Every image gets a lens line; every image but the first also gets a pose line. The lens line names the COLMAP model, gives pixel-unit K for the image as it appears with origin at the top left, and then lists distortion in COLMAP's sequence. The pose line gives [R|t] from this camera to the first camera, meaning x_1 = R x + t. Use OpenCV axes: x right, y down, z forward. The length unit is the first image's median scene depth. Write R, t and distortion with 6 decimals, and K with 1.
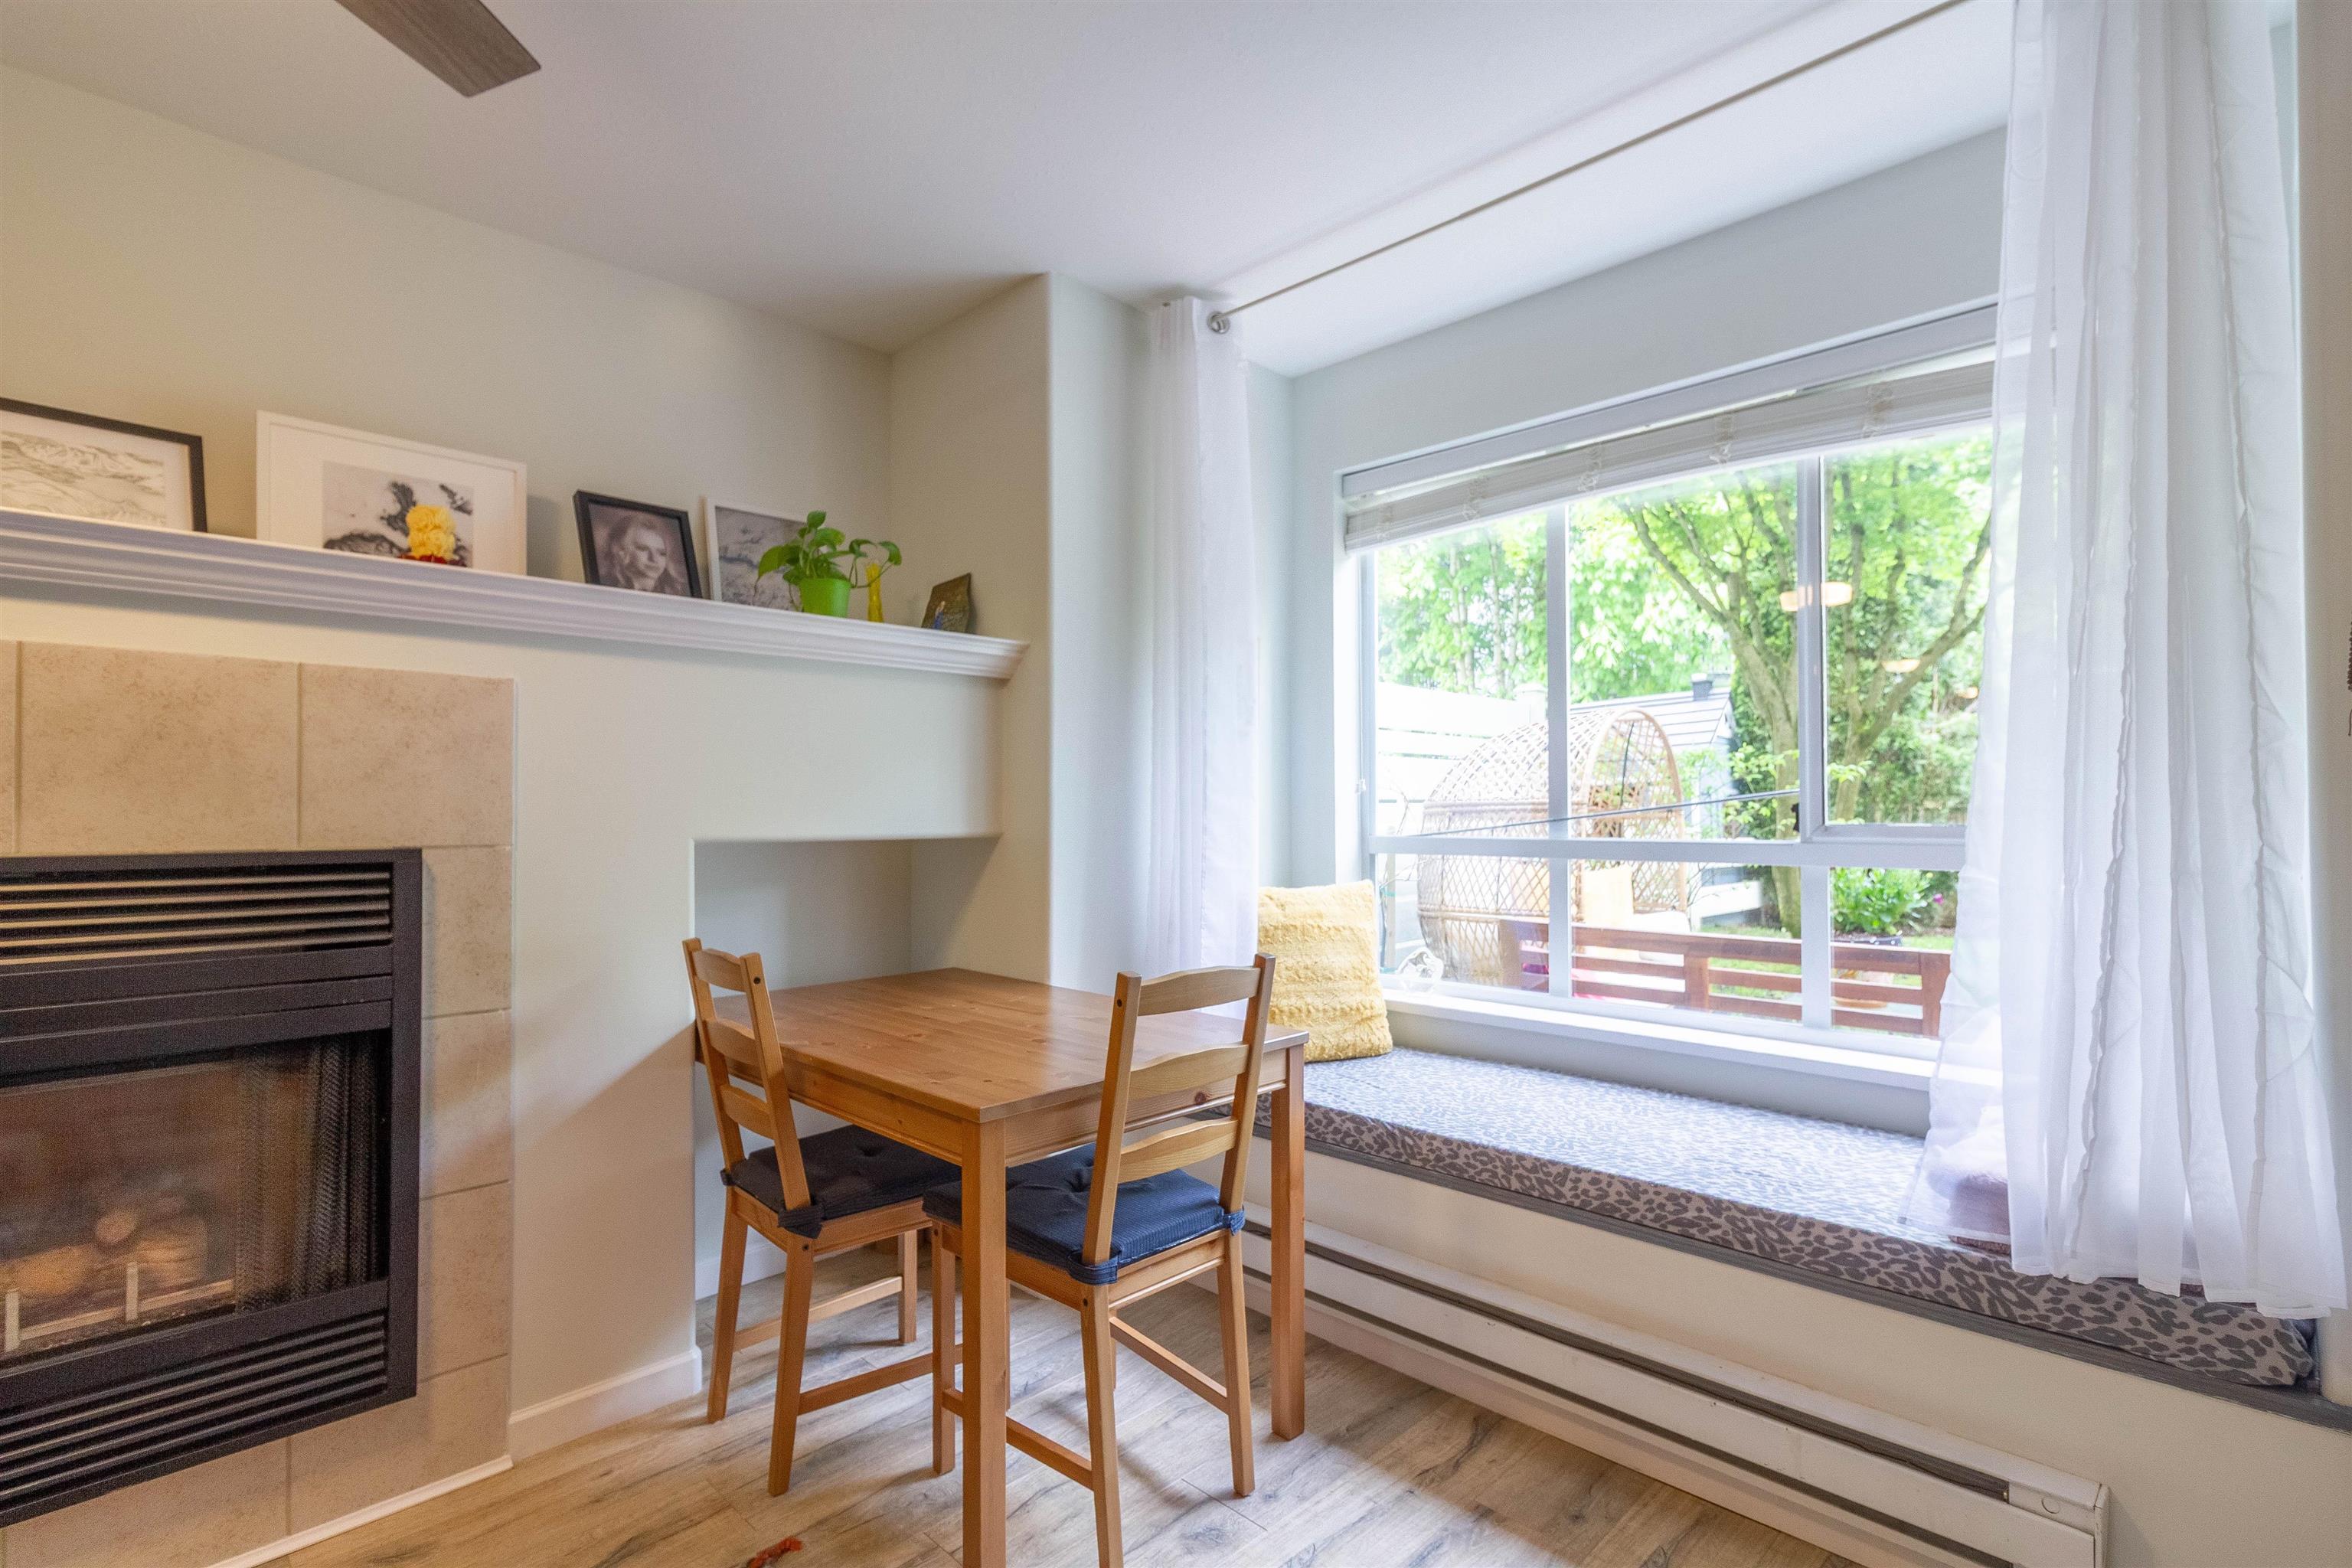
lens RADIAL K [[1092.7, 0, 1209.4], [0, 1092.7, 802.3], [0, 0, 1]] dist [0.003174, 0.000572]
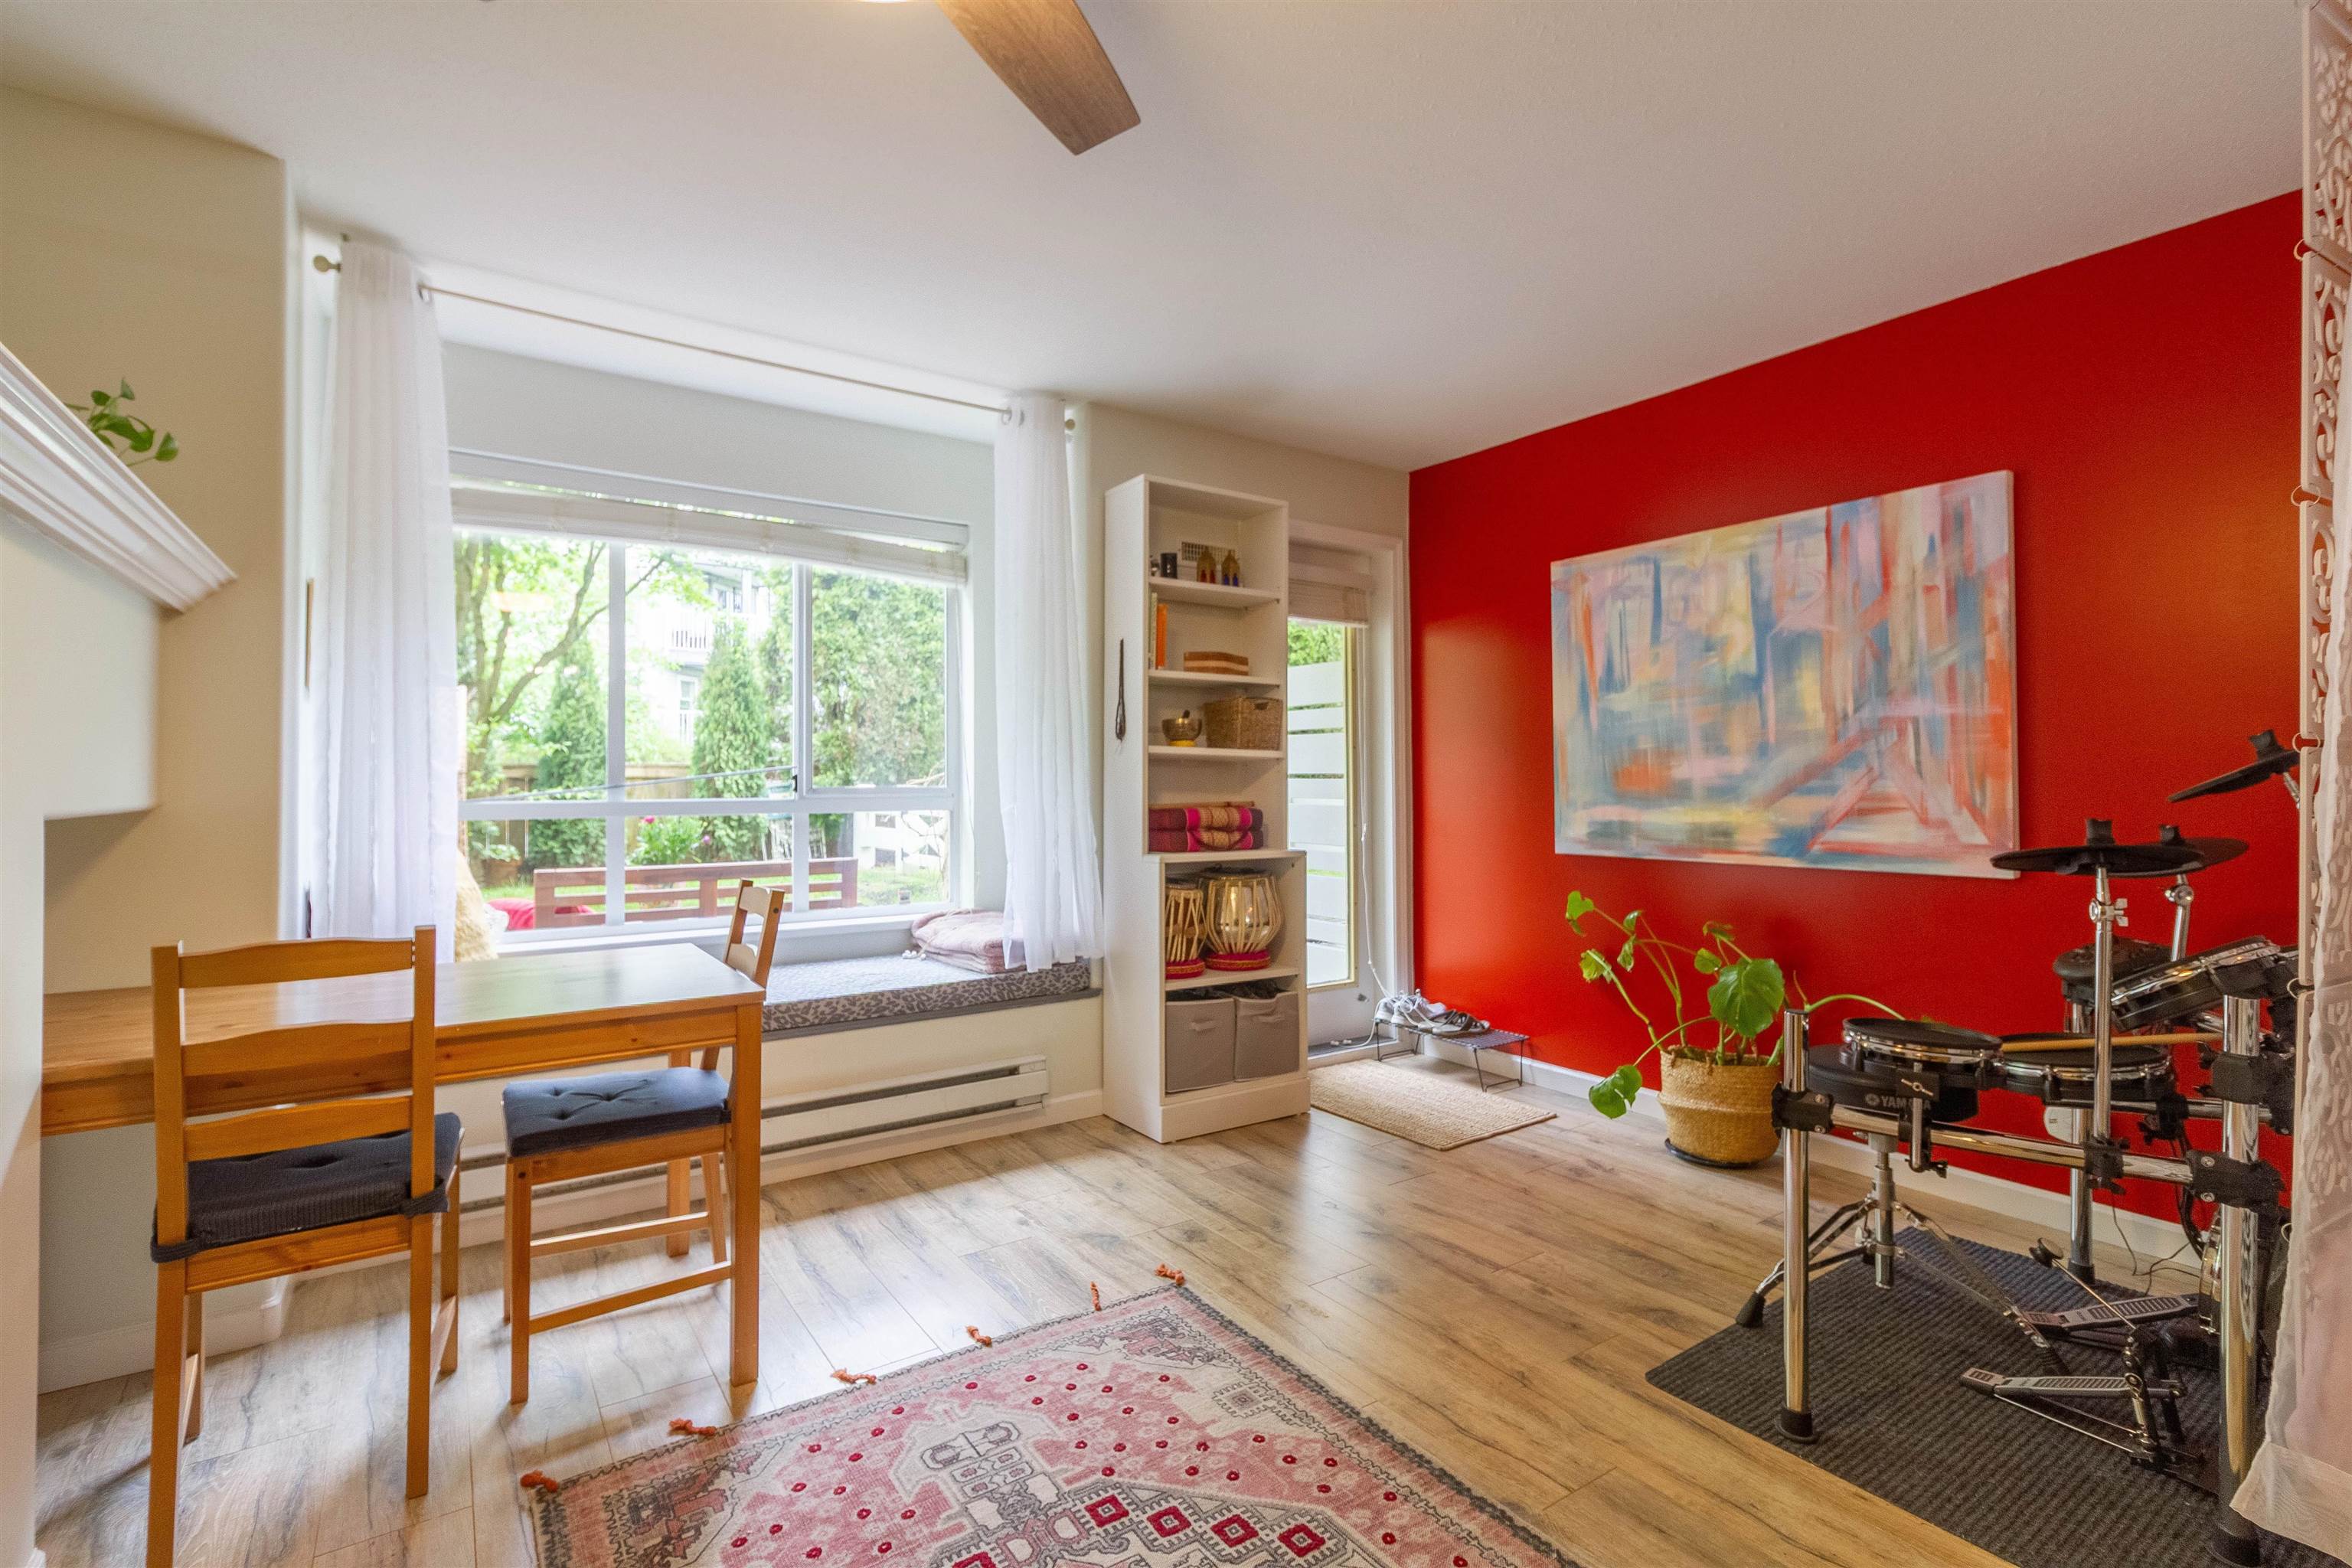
lens RADIAL K [[1085.5, 0, 1165.0], [0, 1085.5, 765.1], [0, 0, 1]] dist [0.001253, 0.000501]
pose [[0.200349, 0.016204, 0.979590, -1.111795], [-0.008994, 0.999852, -0.014700, 0.006065], [-0.979683, -0.005866, 0.200465, 0.172502]]
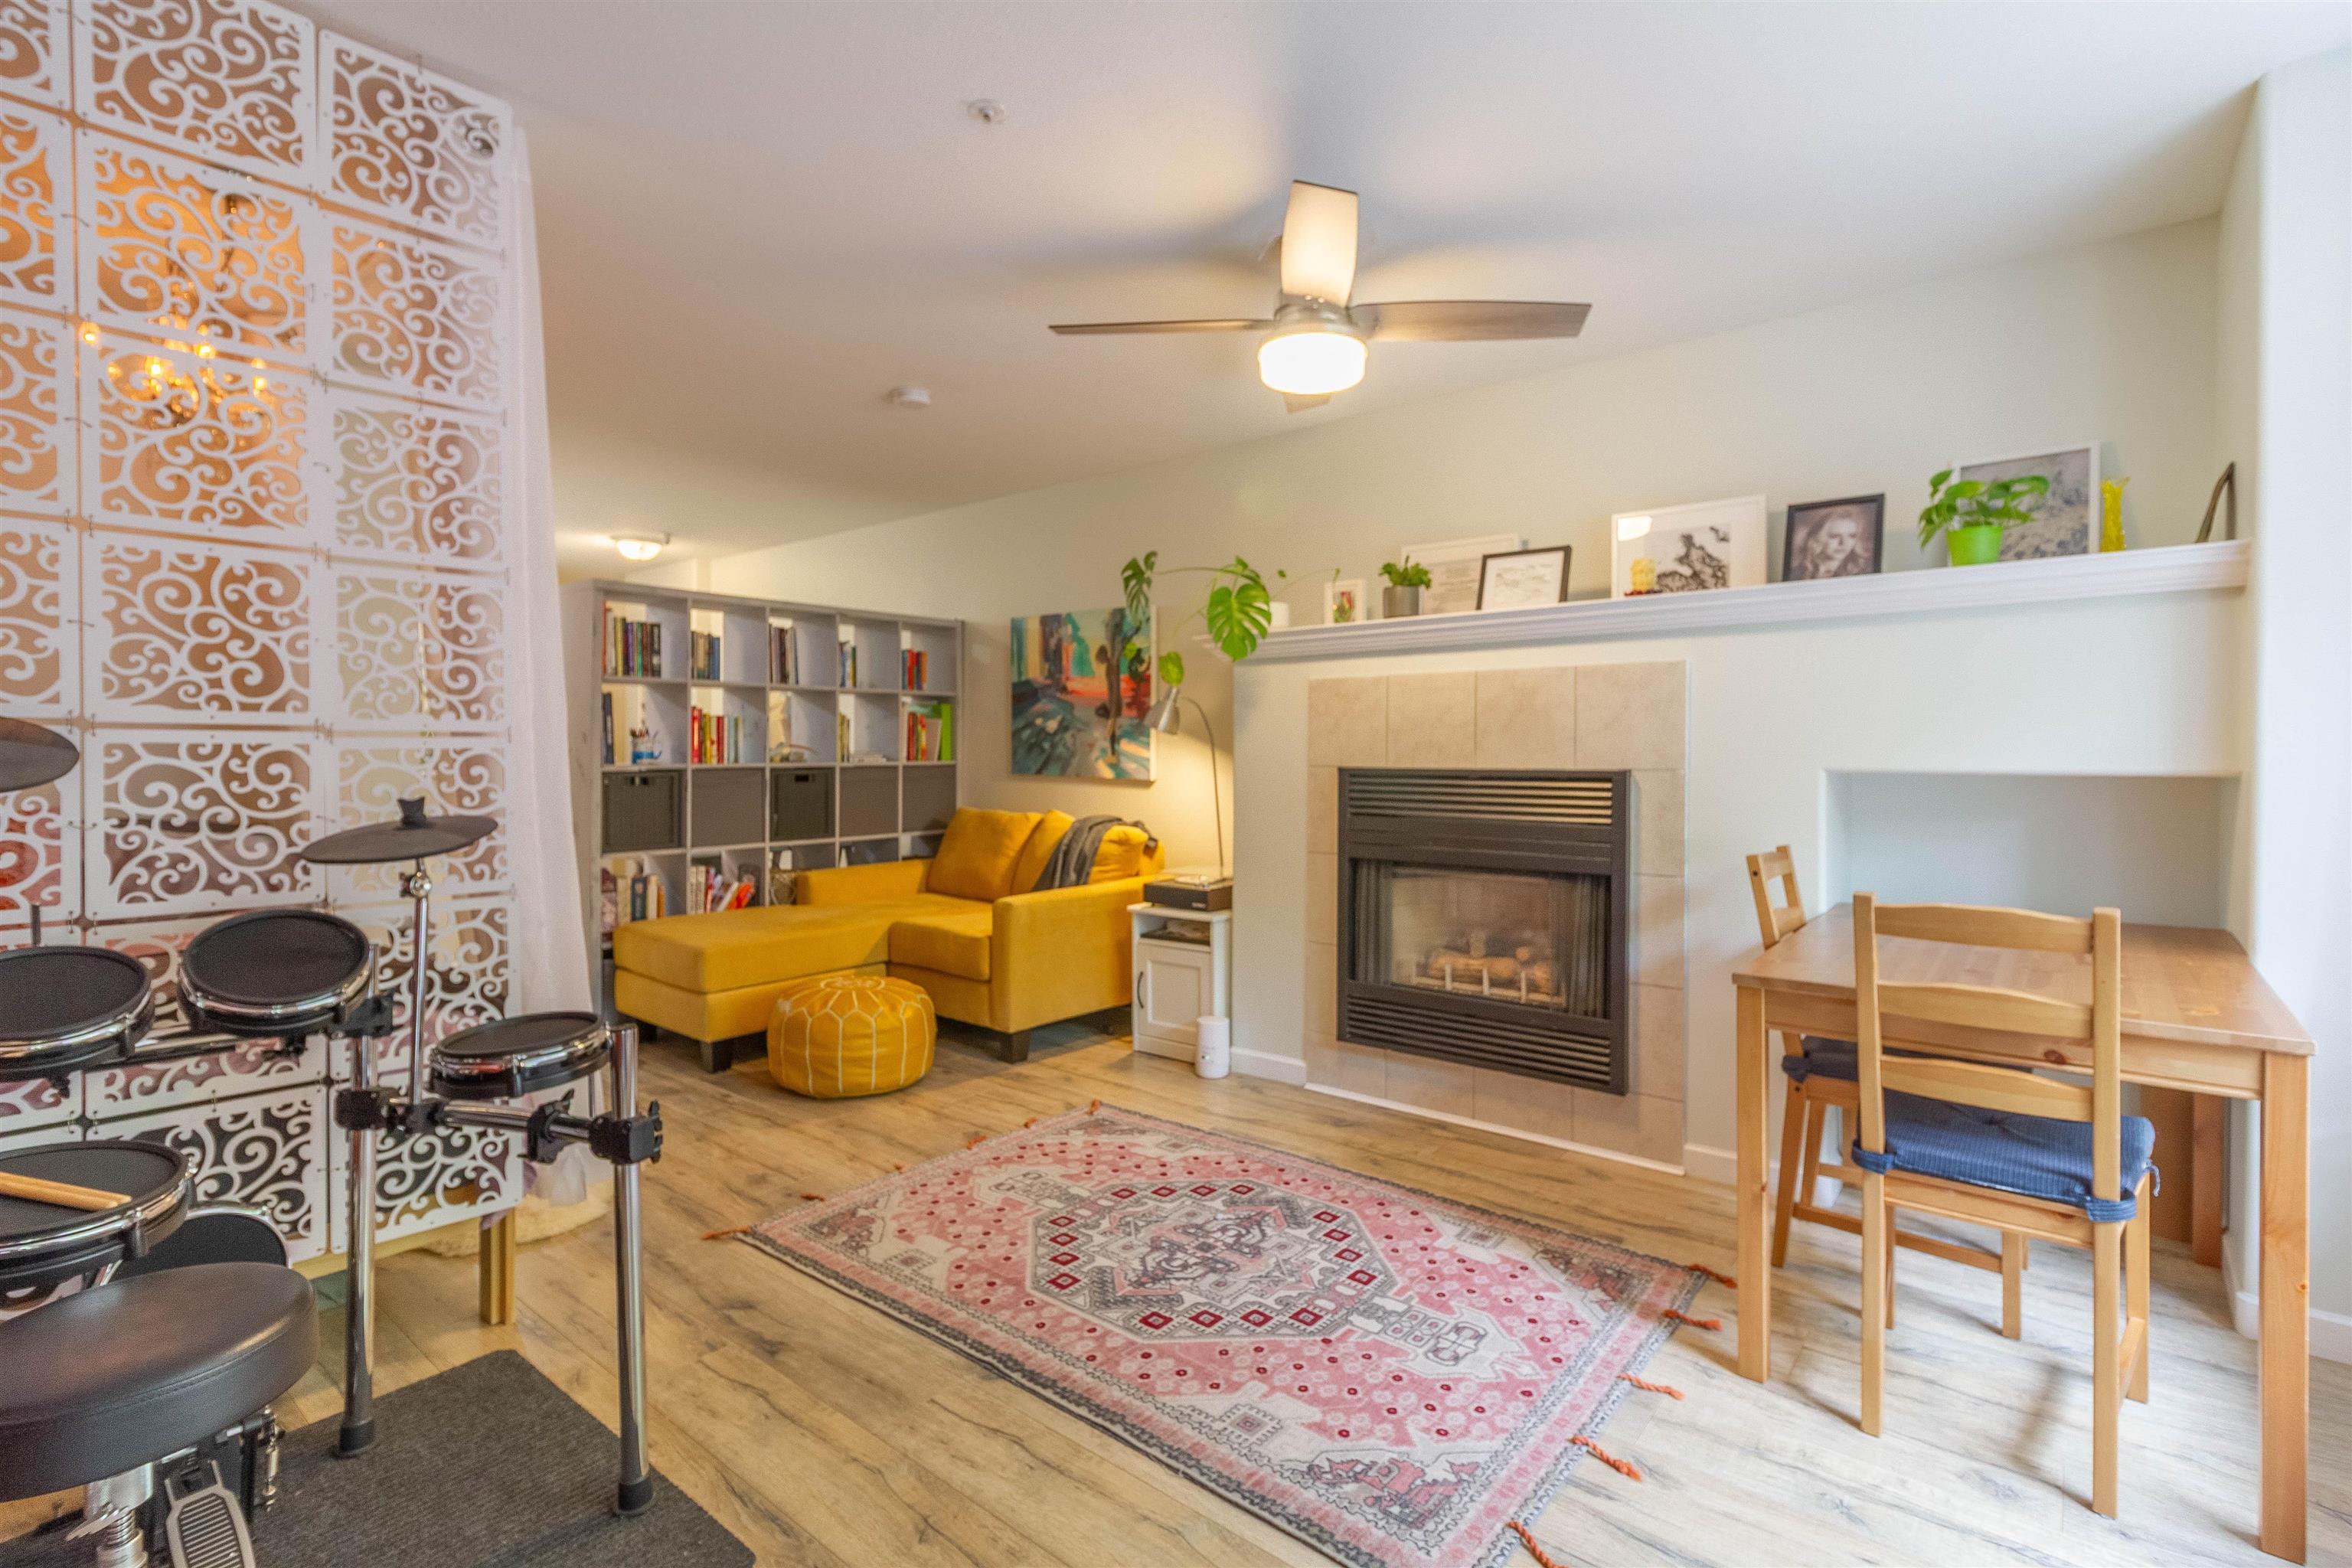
lens RADIAL K [[1080.7, 0, 1178.0], [0, 1080.7, 760.8], [0, 0, 1]] dist [0.001431, 0.000077]
pose [[0.086622, 0.011093, -0.996179, 0.772901], [0.013579, 0.999832, 0.012315, -0.001625], [0.996149, -0.014594, 0.086457, 0.168272]]
